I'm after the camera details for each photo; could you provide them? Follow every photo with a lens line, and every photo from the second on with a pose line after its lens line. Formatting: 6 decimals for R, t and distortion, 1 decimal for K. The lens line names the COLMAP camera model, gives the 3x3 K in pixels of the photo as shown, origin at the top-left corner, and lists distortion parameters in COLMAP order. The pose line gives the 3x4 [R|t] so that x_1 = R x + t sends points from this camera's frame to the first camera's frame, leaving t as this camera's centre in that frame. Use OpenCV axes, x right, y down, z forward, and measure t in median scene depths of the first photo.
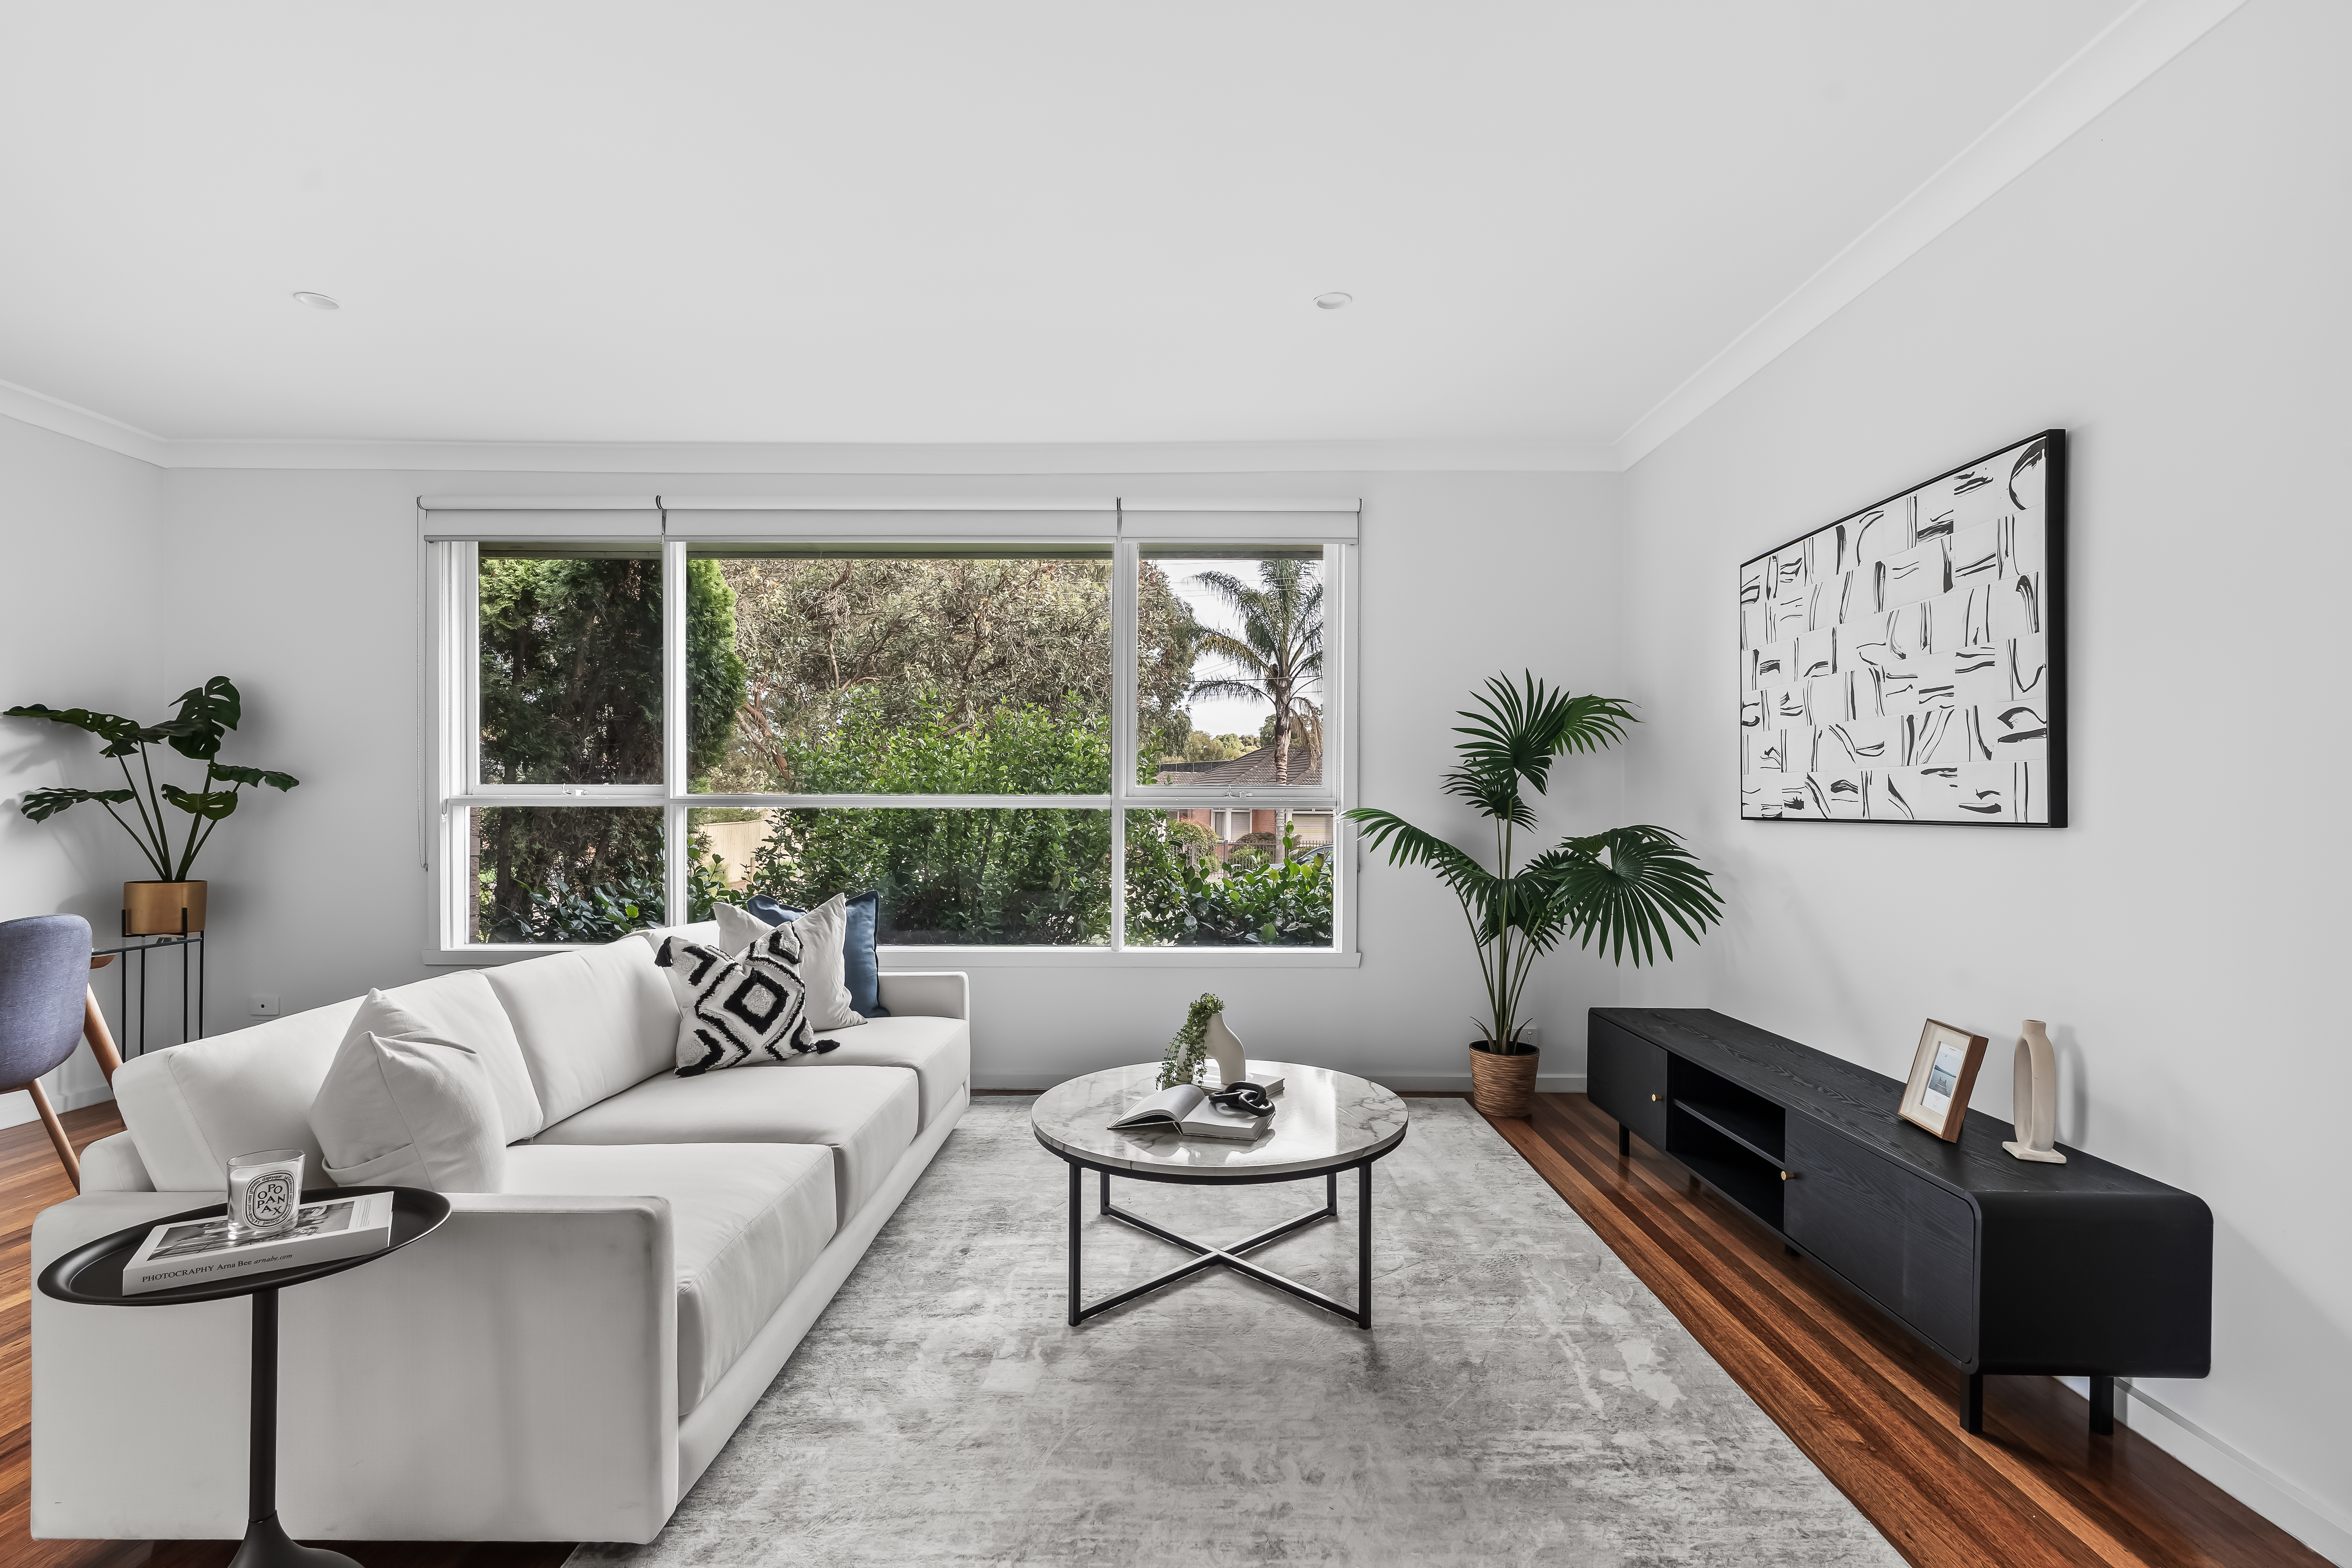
lens RADIAL K [[1064.5, 0, 1186.5], [0, 1064.5, 798.0], [0, 0, 1]] dist [-0.001199, -0.000195]
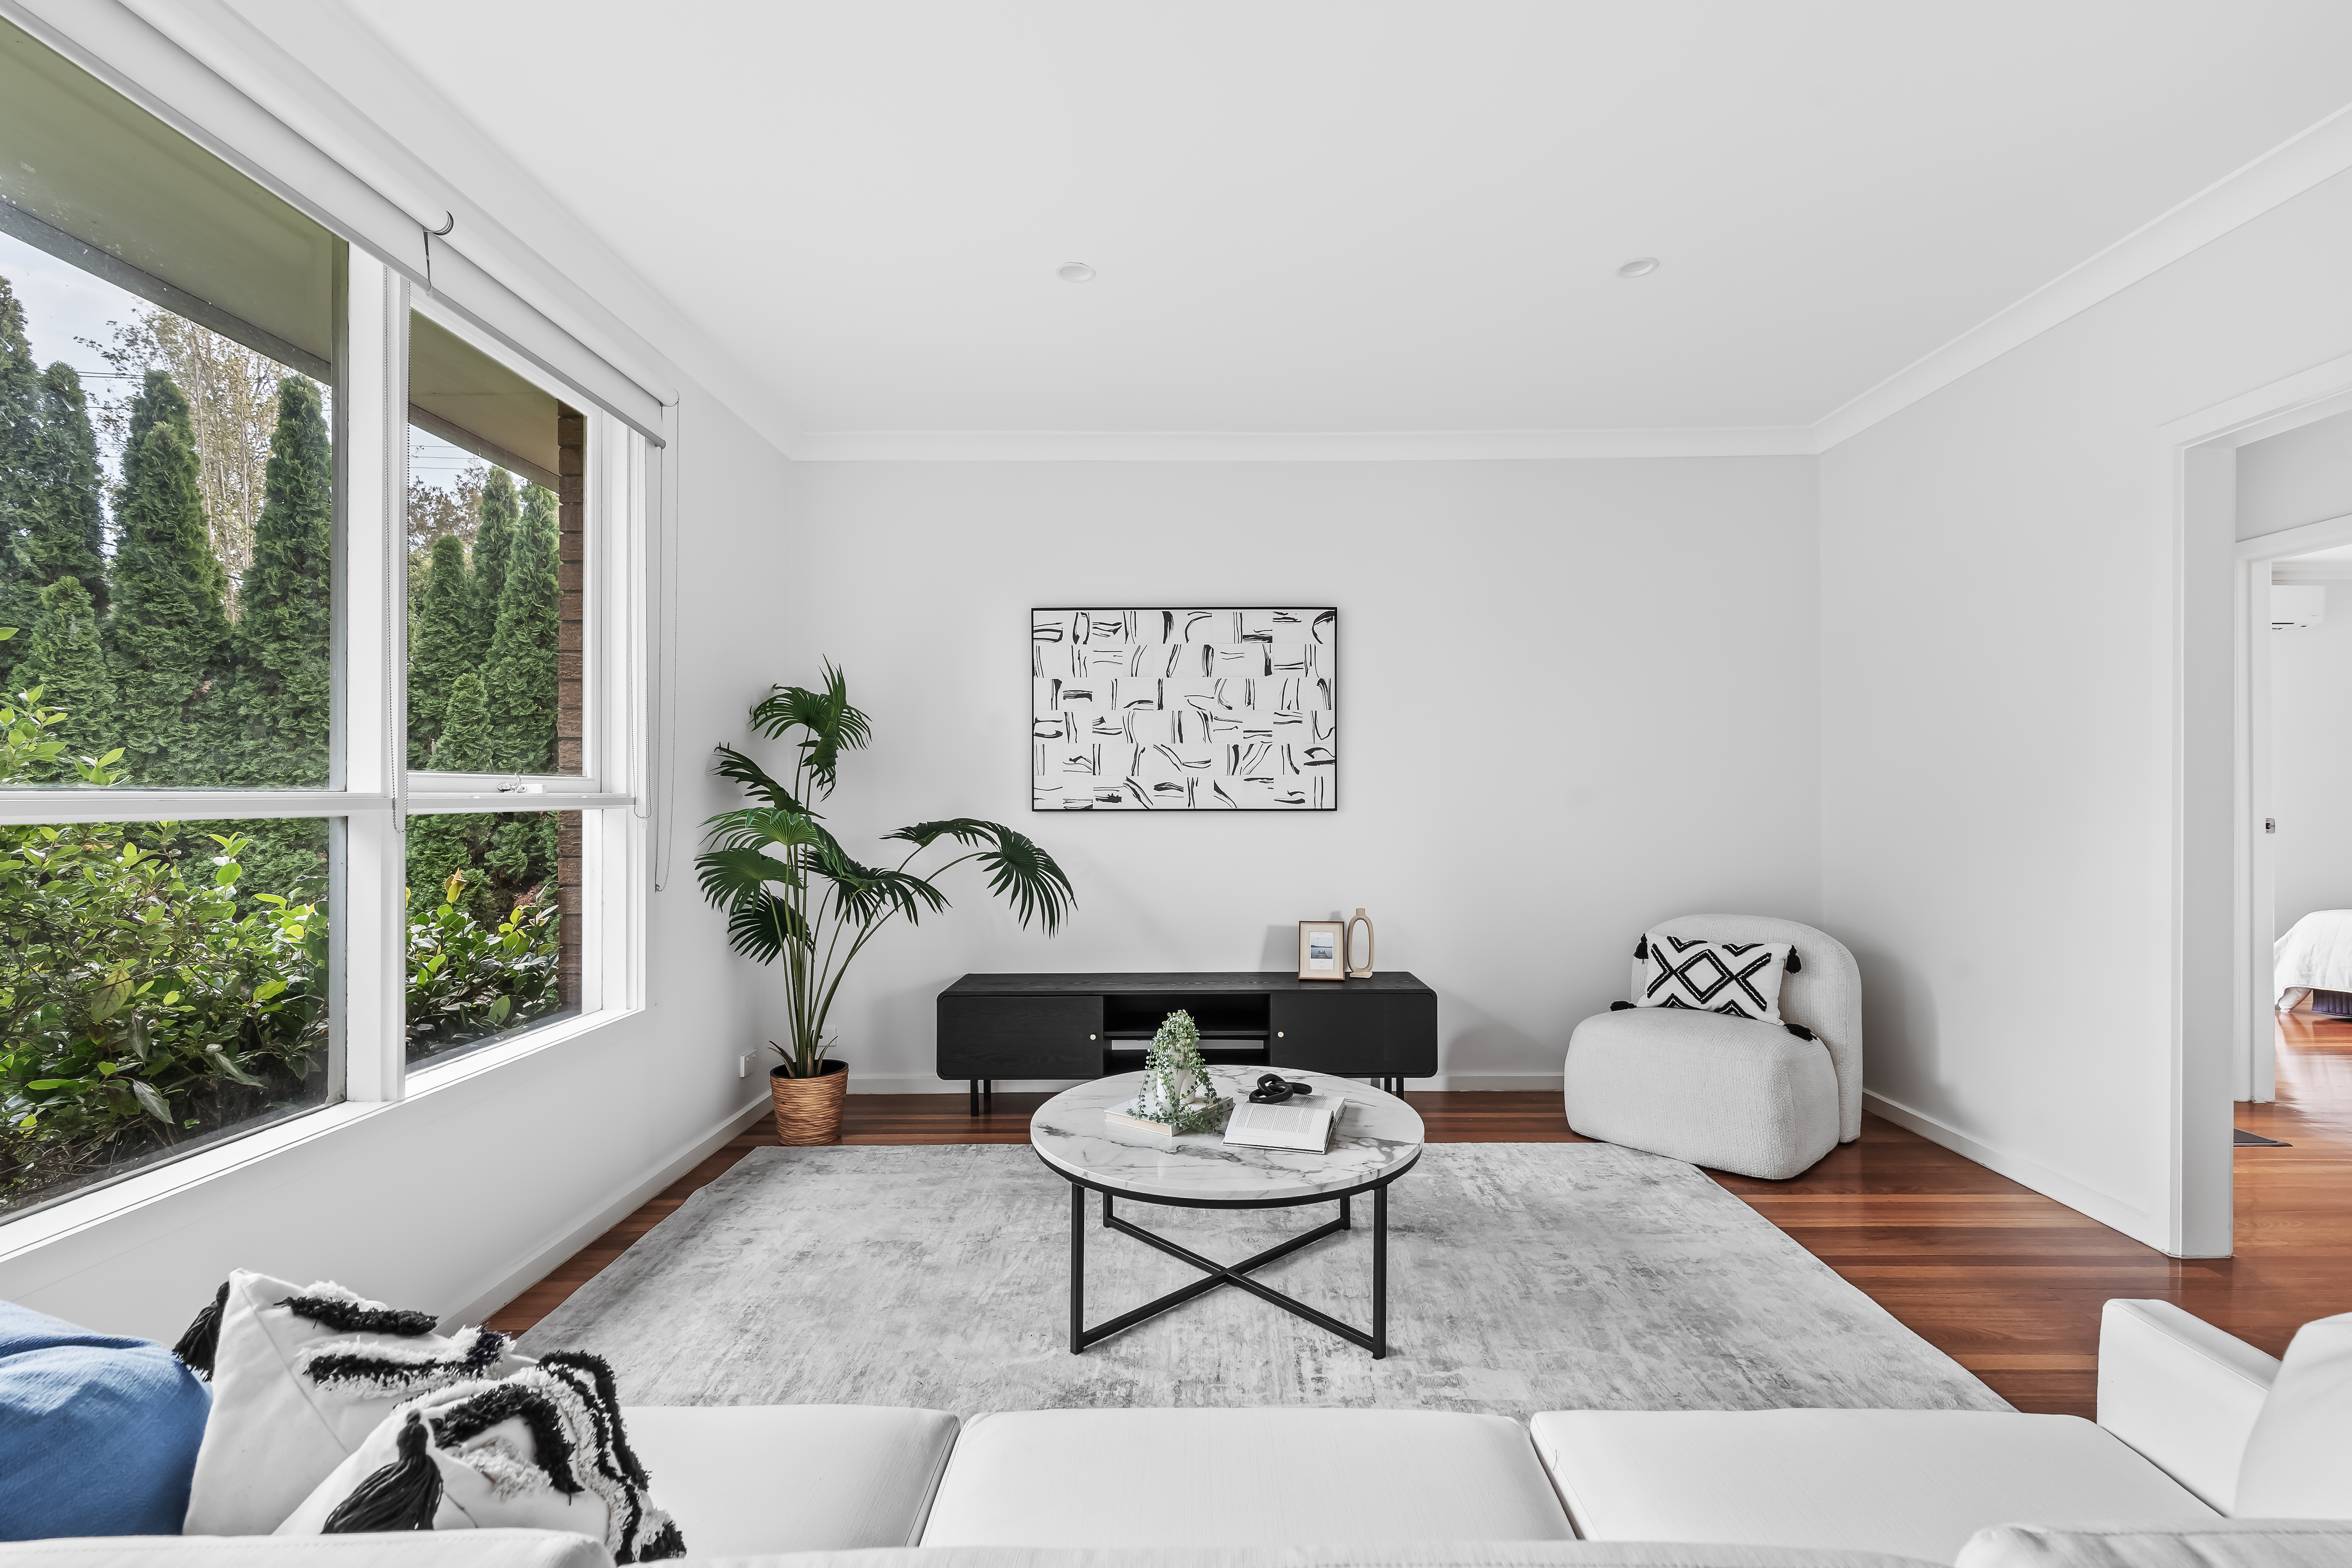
lens RADIAL K [[1064.5, 0, 1187.3], [0, 1064.5, 785.3], [0, 0, 1]] dist [-0.001199, -0.000195]
pose [[0.004385, 0.003409, 0.999985, -0.930294], [-0.005295, 0.999980, -0.003386, -0.008853], [-0.999976, -0.005280, 0.004403, 1.028754]]
